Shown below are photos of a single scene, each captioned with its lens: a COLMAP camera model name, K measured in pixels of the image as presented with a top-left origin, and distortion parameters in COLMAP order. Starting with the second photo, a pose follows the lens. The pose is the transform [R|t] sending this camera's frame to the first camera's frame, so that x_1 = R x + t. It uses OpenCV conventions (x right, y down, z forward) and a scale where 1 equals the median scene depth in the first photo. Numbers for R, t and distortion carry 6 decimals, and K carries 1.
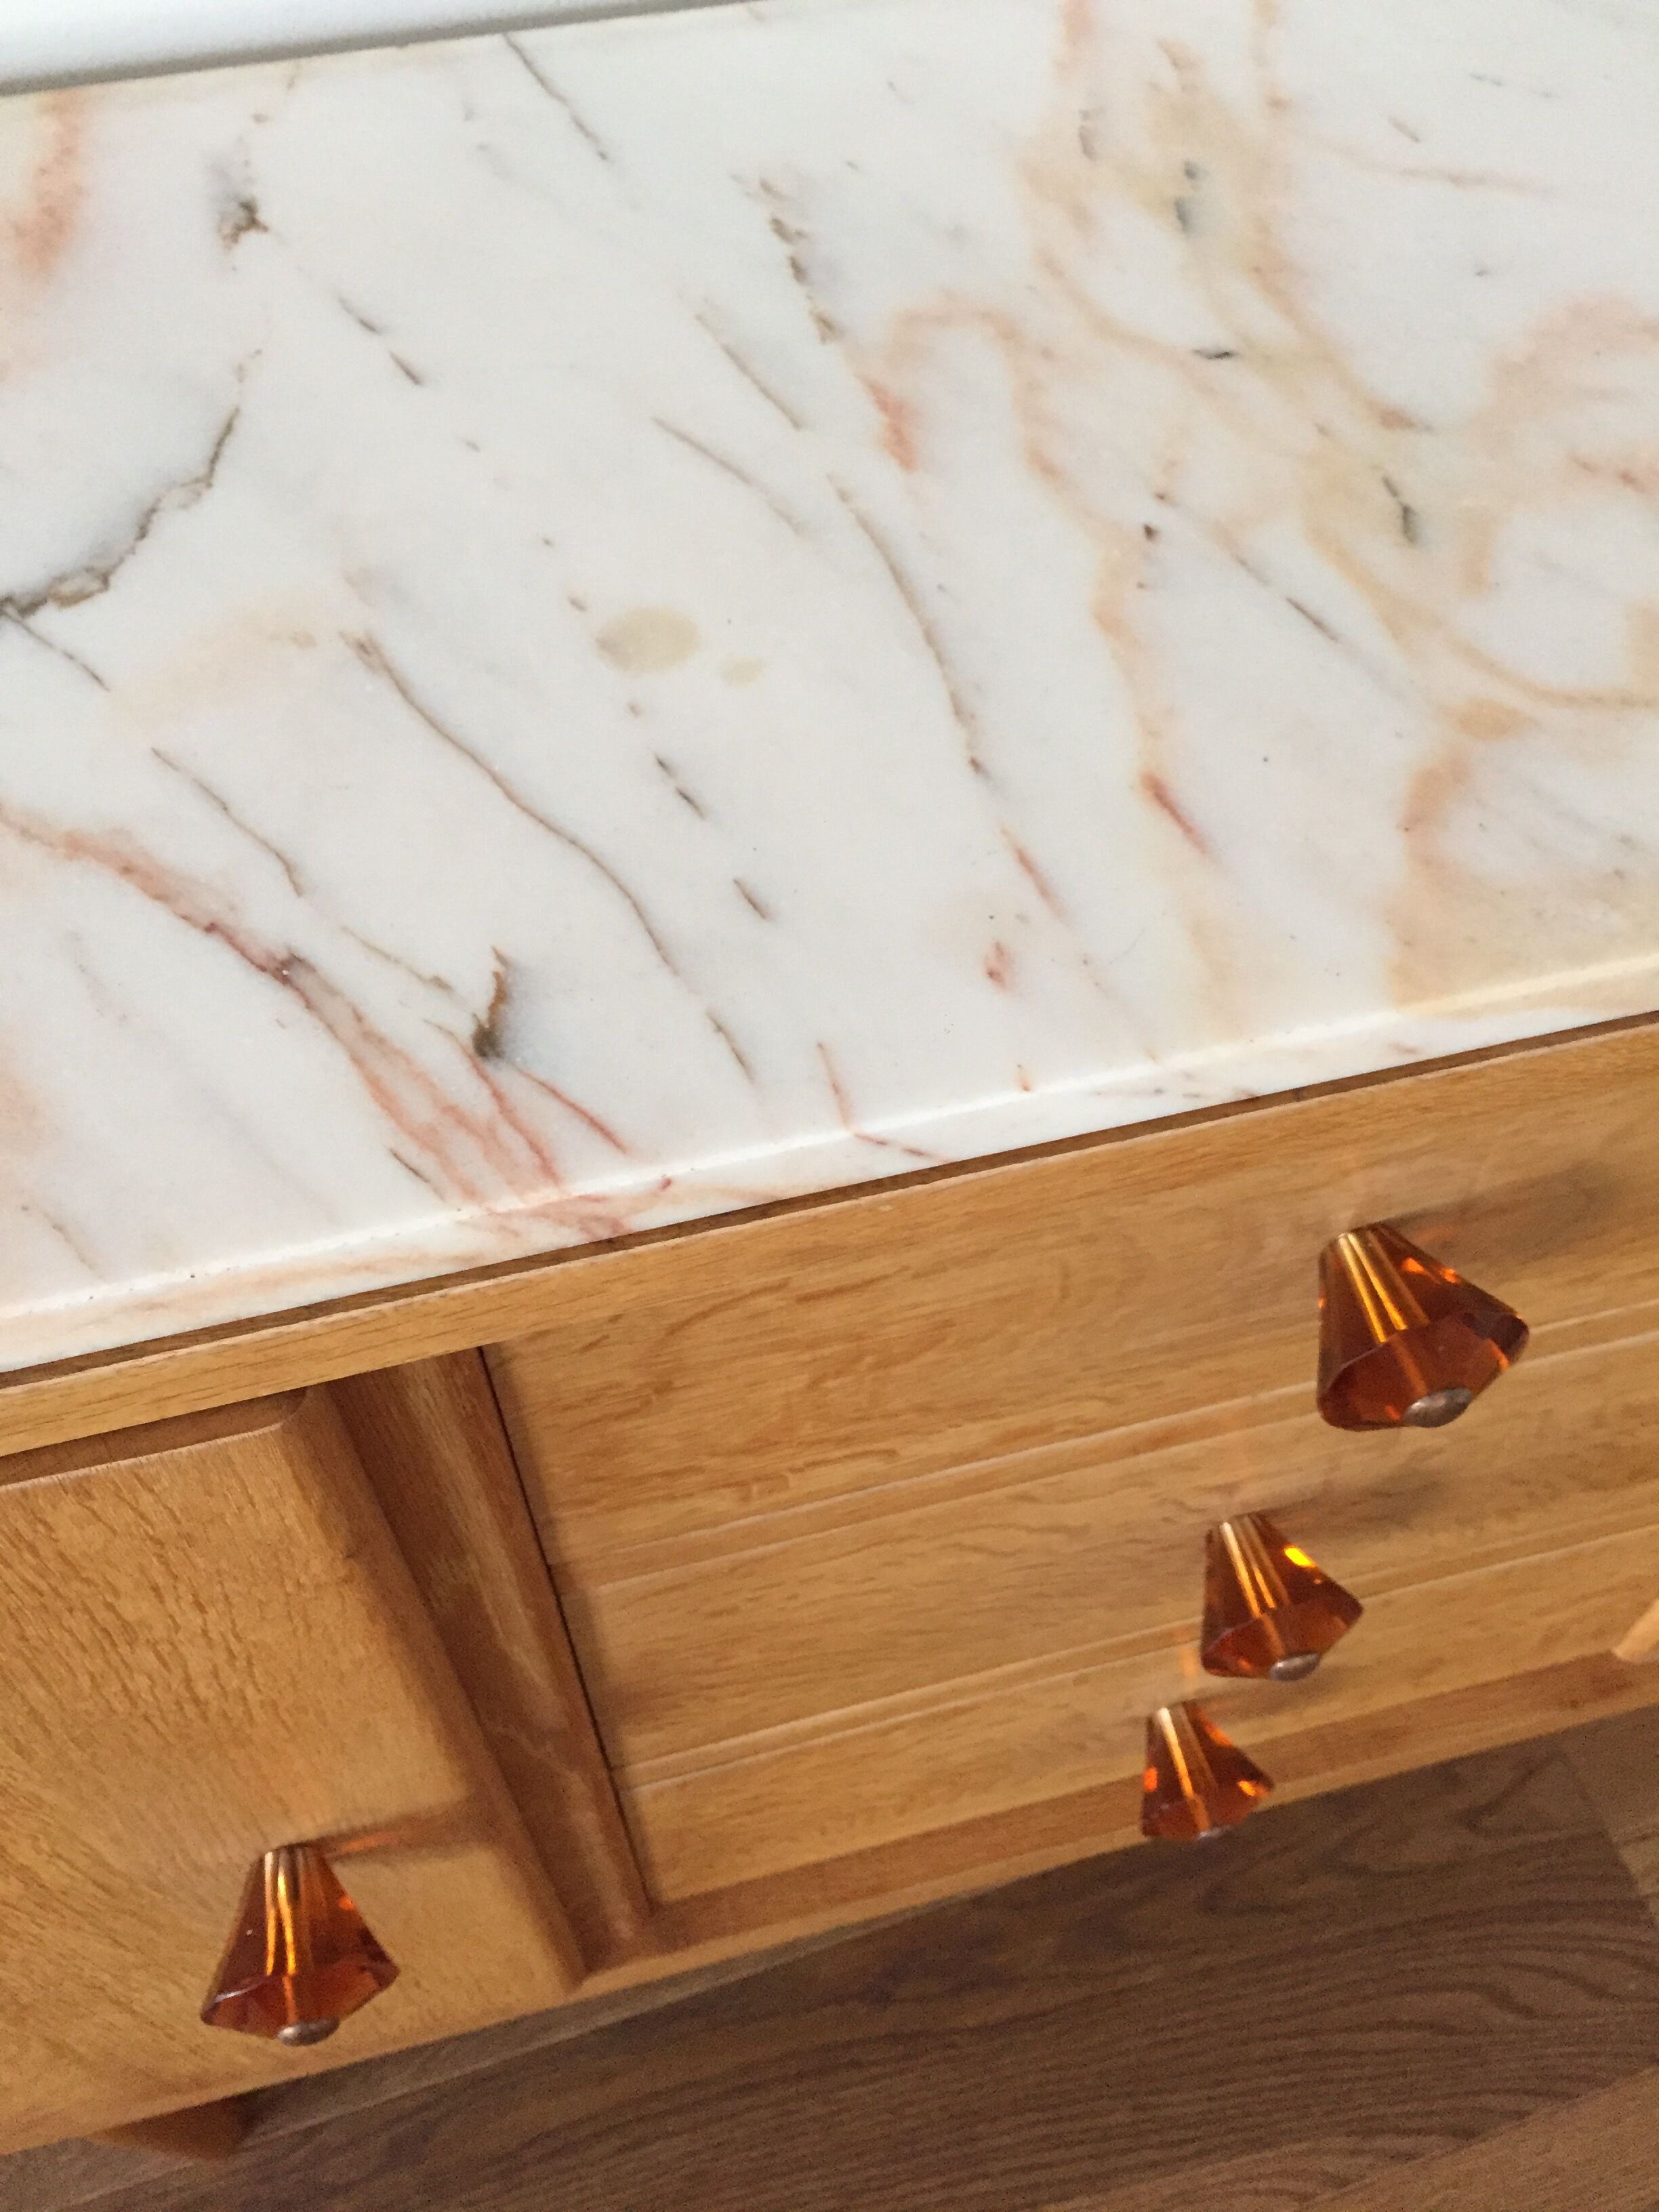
lens RADIAL K [[1906.4, 0, 834.8], [0, 1906.4, 1103.3], [0, 0, 1]] dist [0.058386, -0.059434]
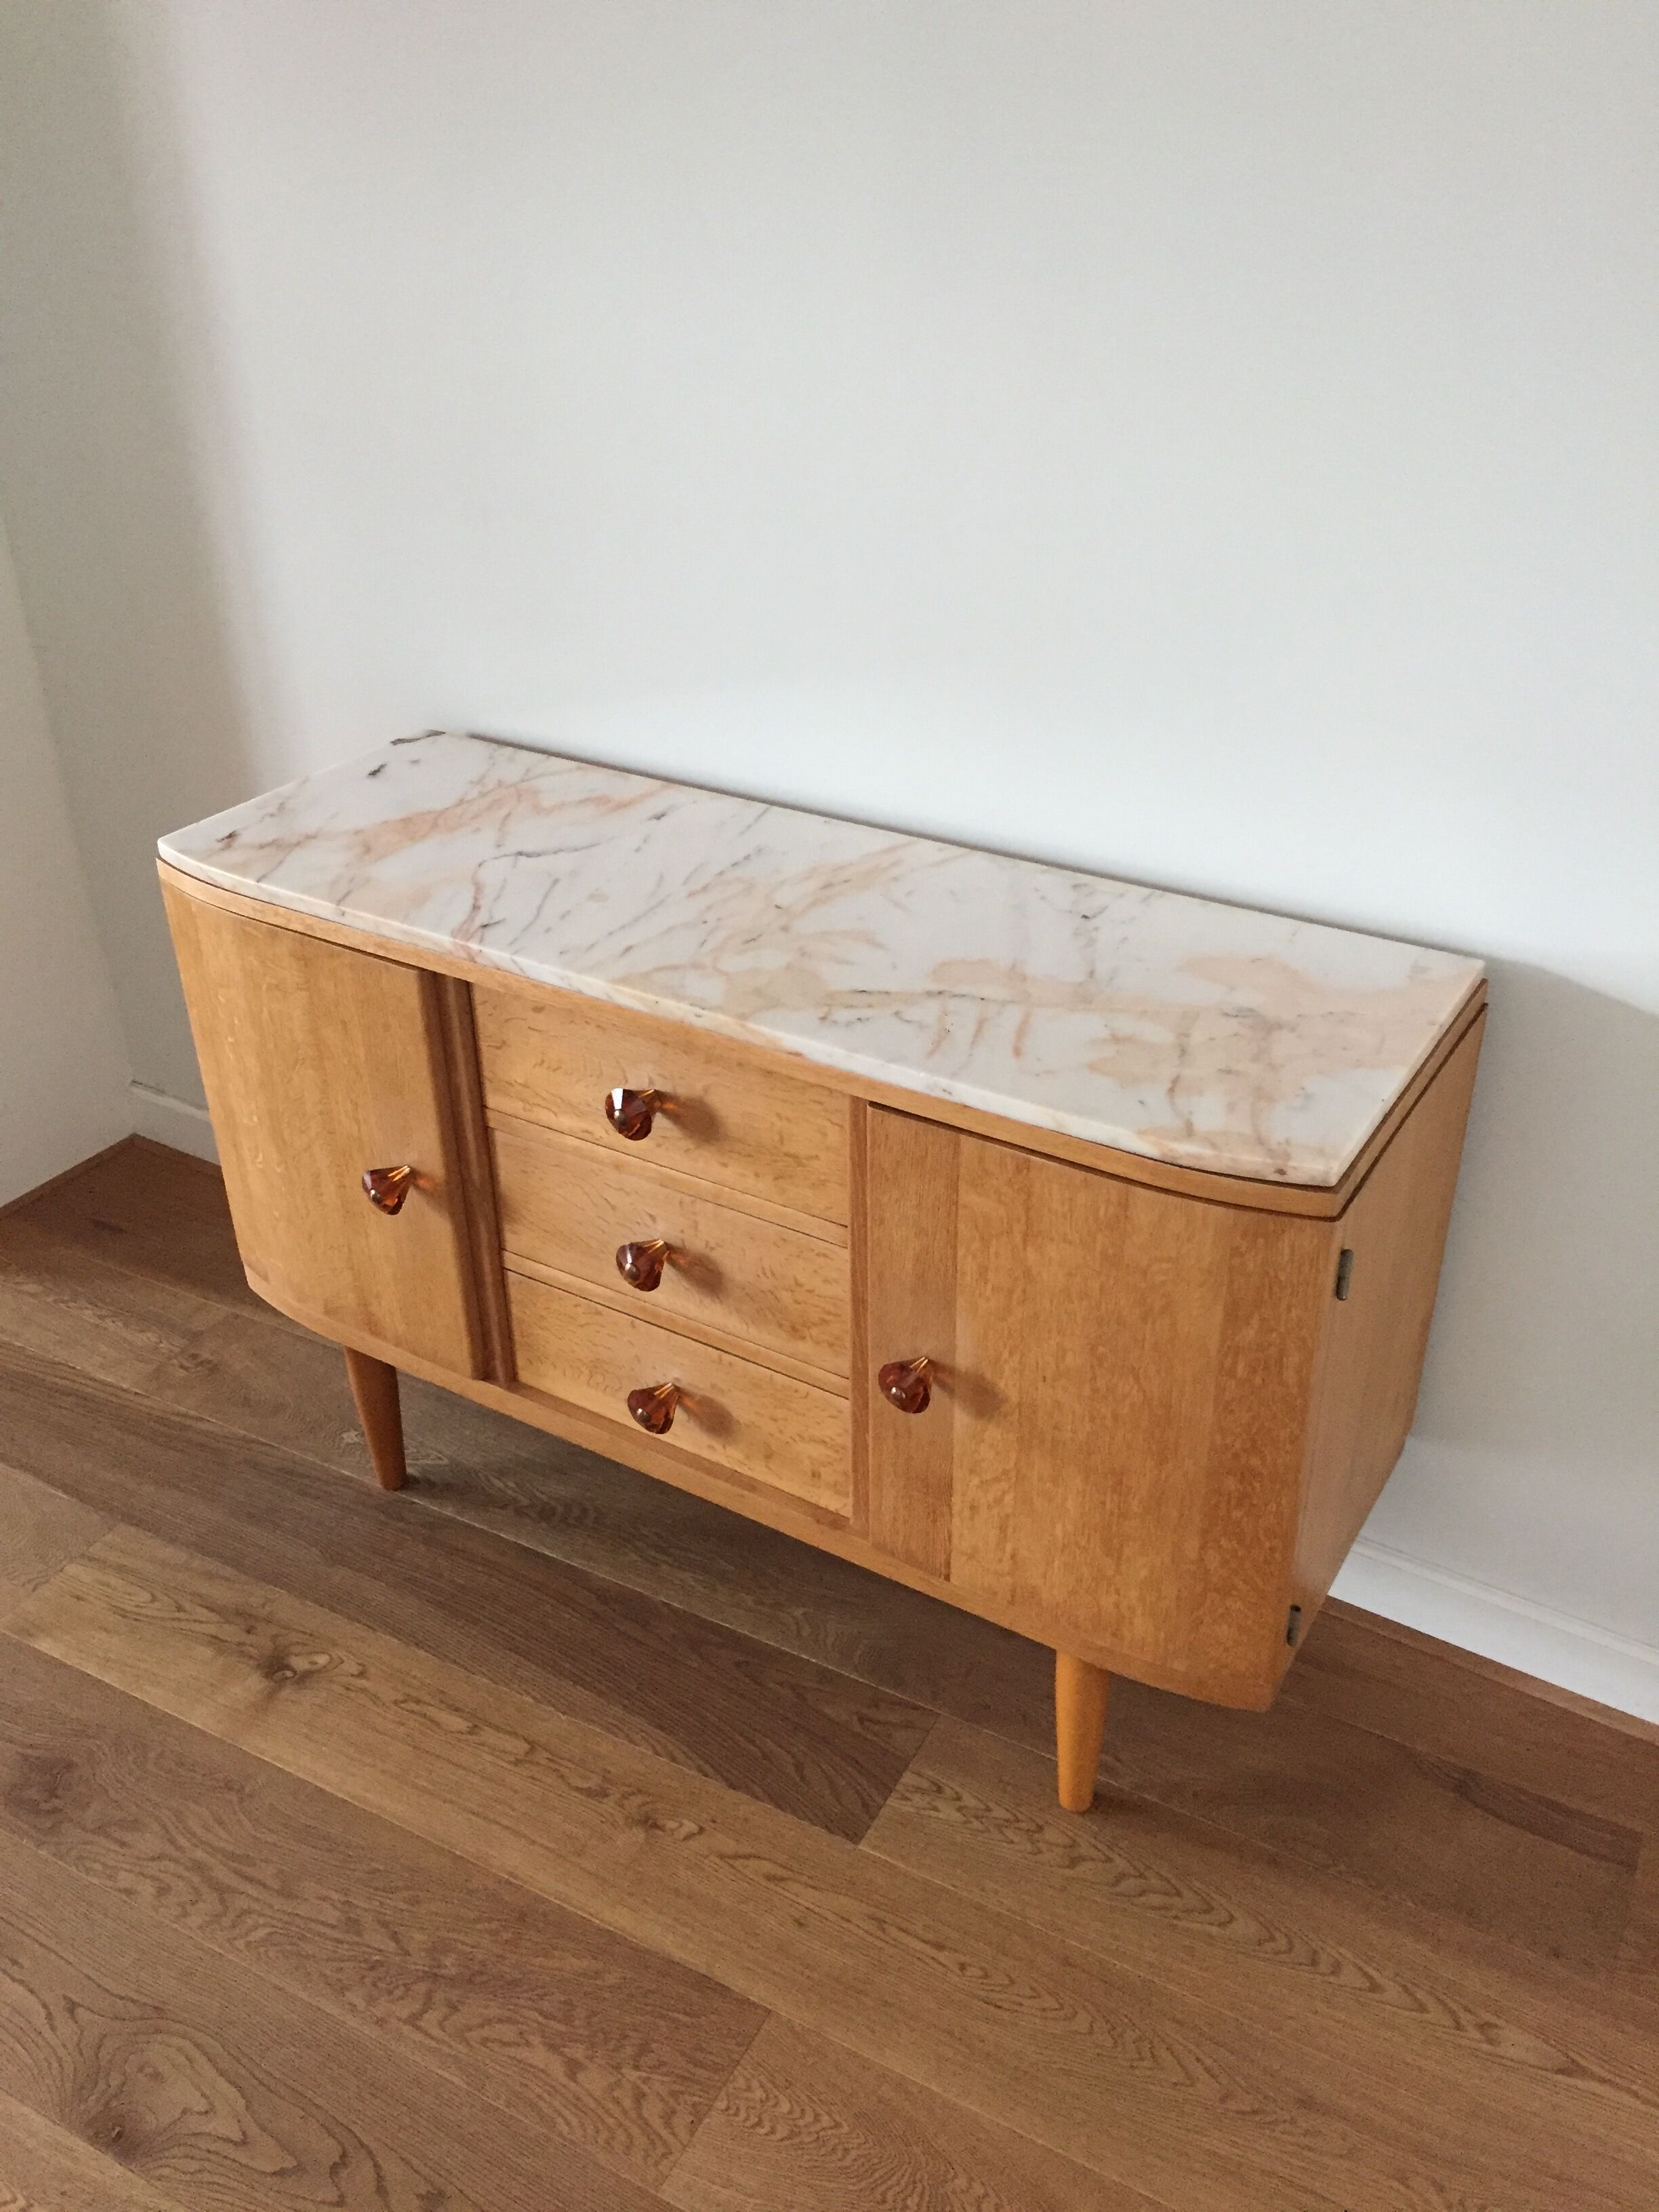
lens RADIAL K [[1906.4, 0, 831.5], [0, 1906.4, 1103.9], [0, 0, 1]] dist [0.058386, -0.059434]
pose [[0.686539, 0.360145, -0.631633, 2.097179], [-0.576659, 0.798822, -0.171312, 0.375642], [0.442865, 0.481849, 0.756103, -1.200040]]
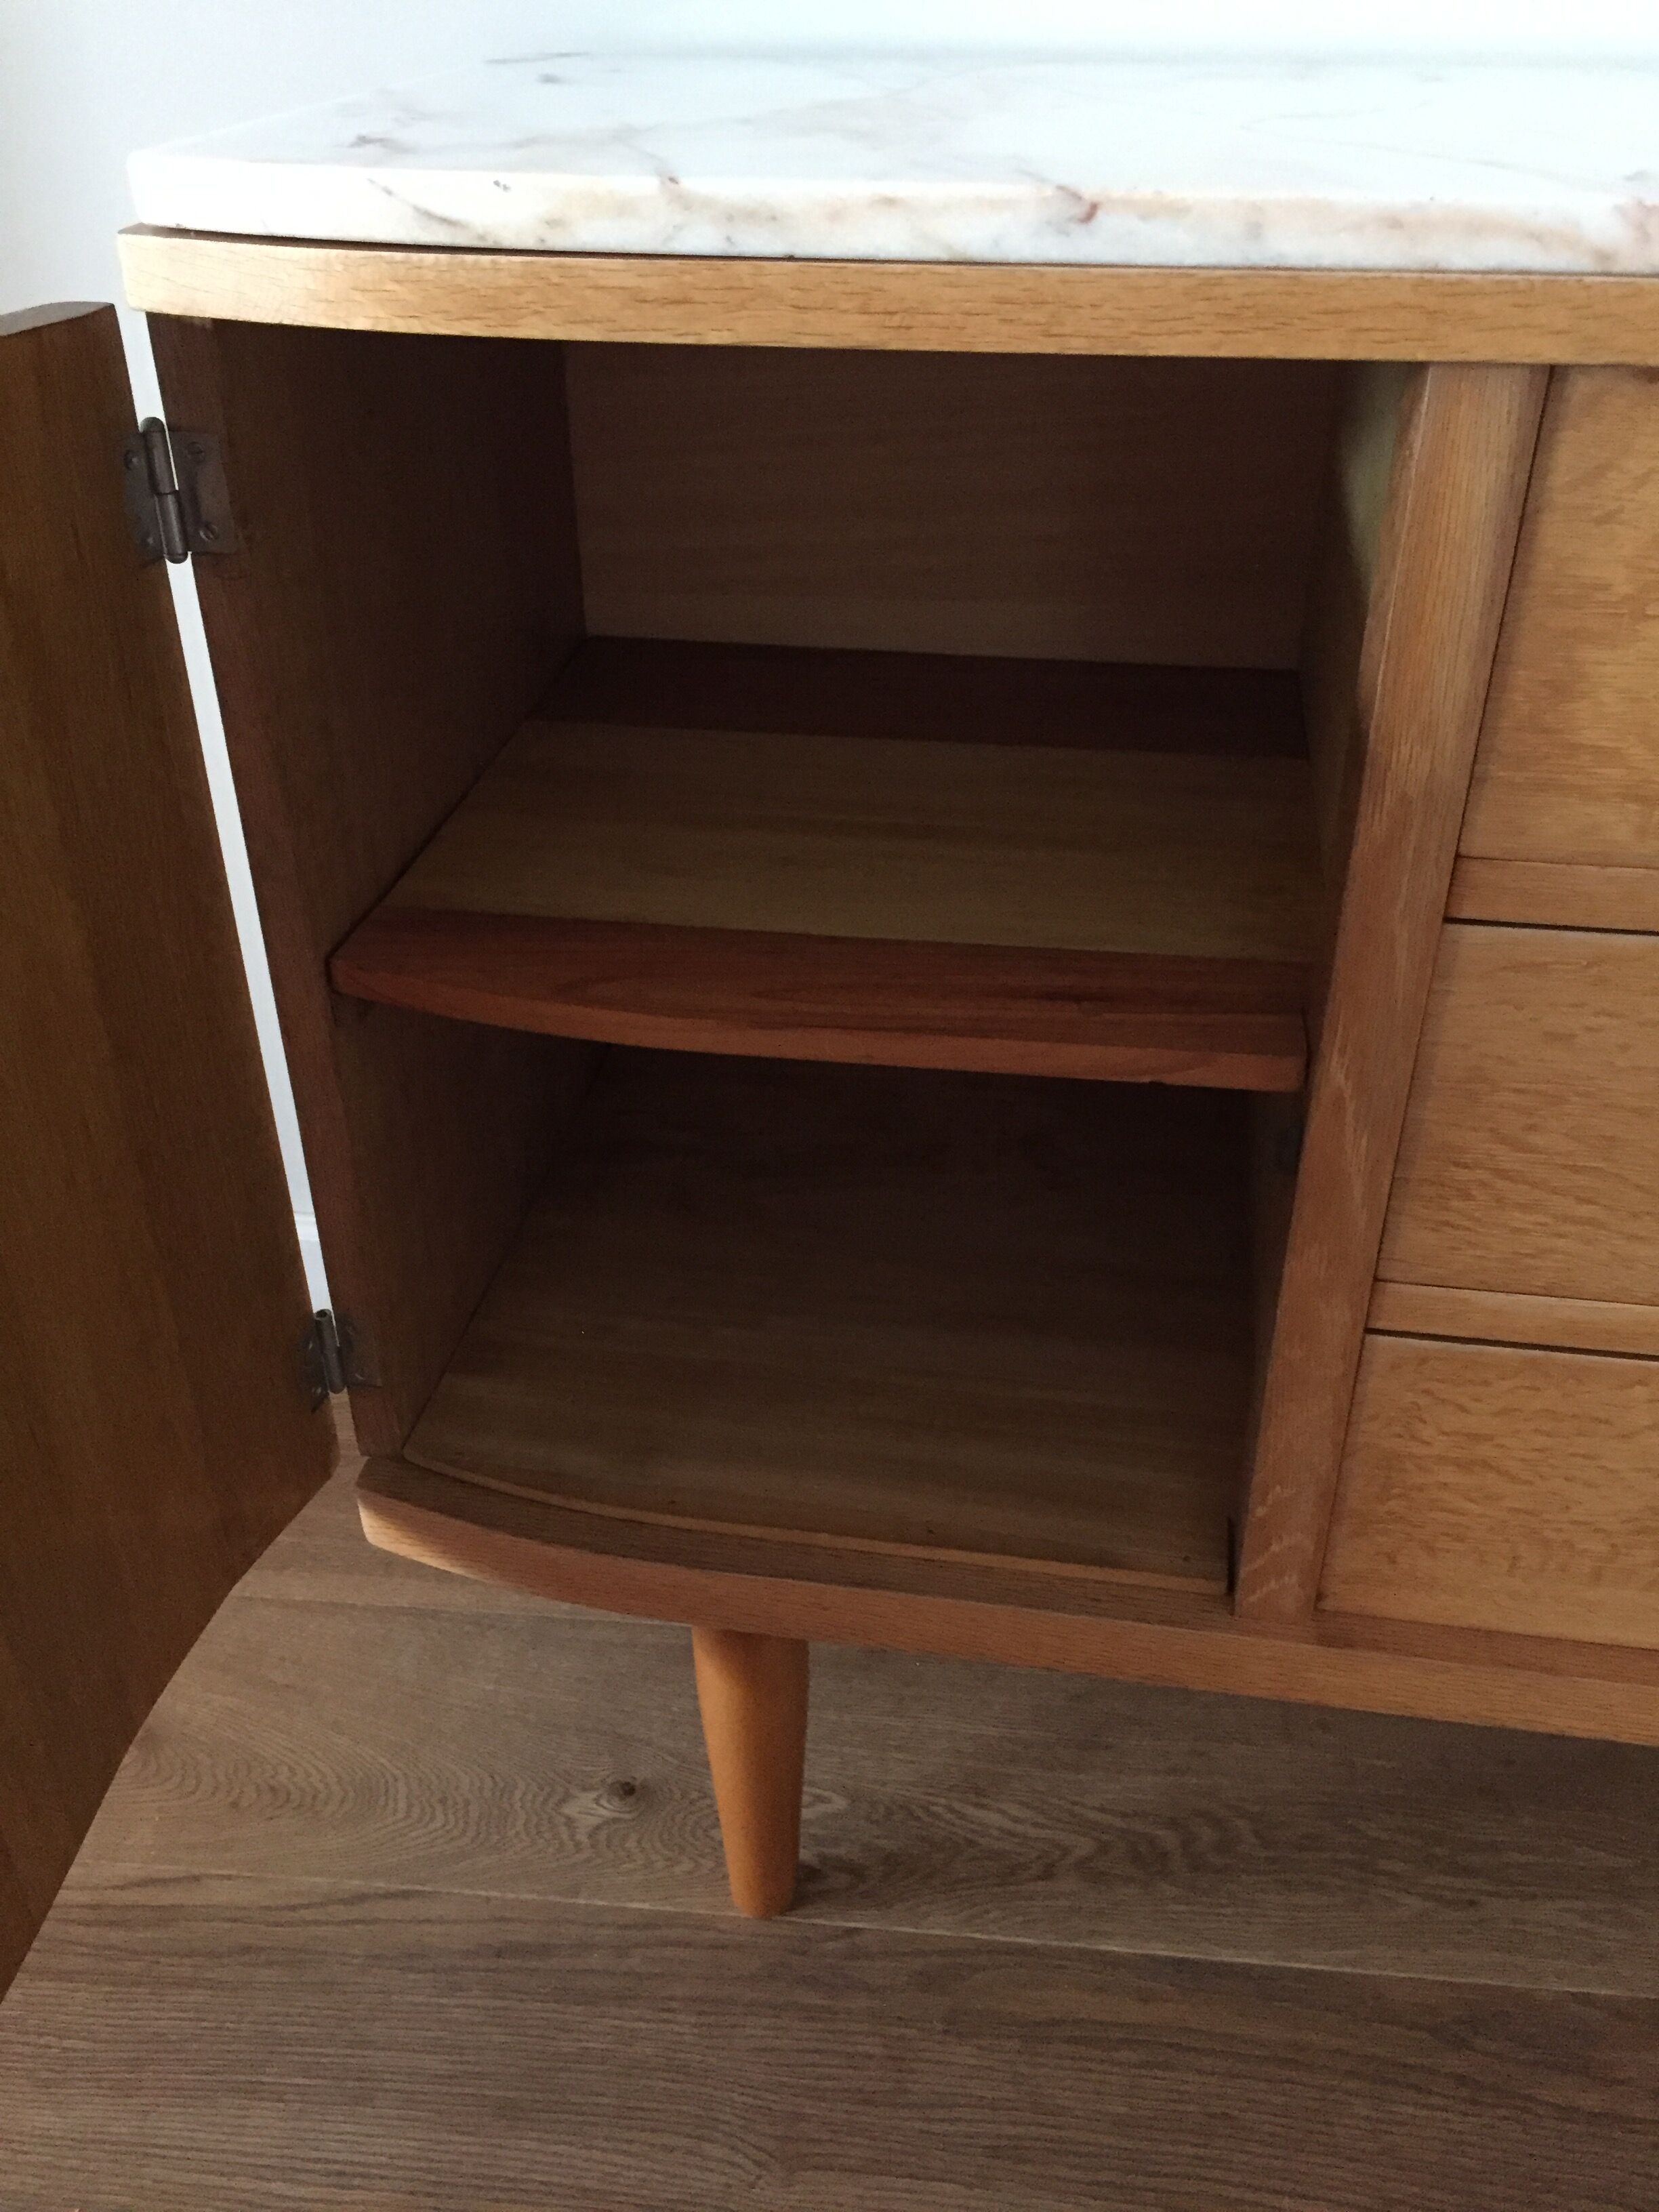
lens RADIAL K [[1906.4, 0, 833.7], [0, 1906.4, 1118.3], [0, 0, 1]] dist [0.058386, -0.059434]
pose [[0.916025, 0.216822, -0.337471, -0.049873], [-0.322717, 0.898027, -0.299001, 0.686444], [0.238228, 0.382800, 0.892587, -0.095547]]
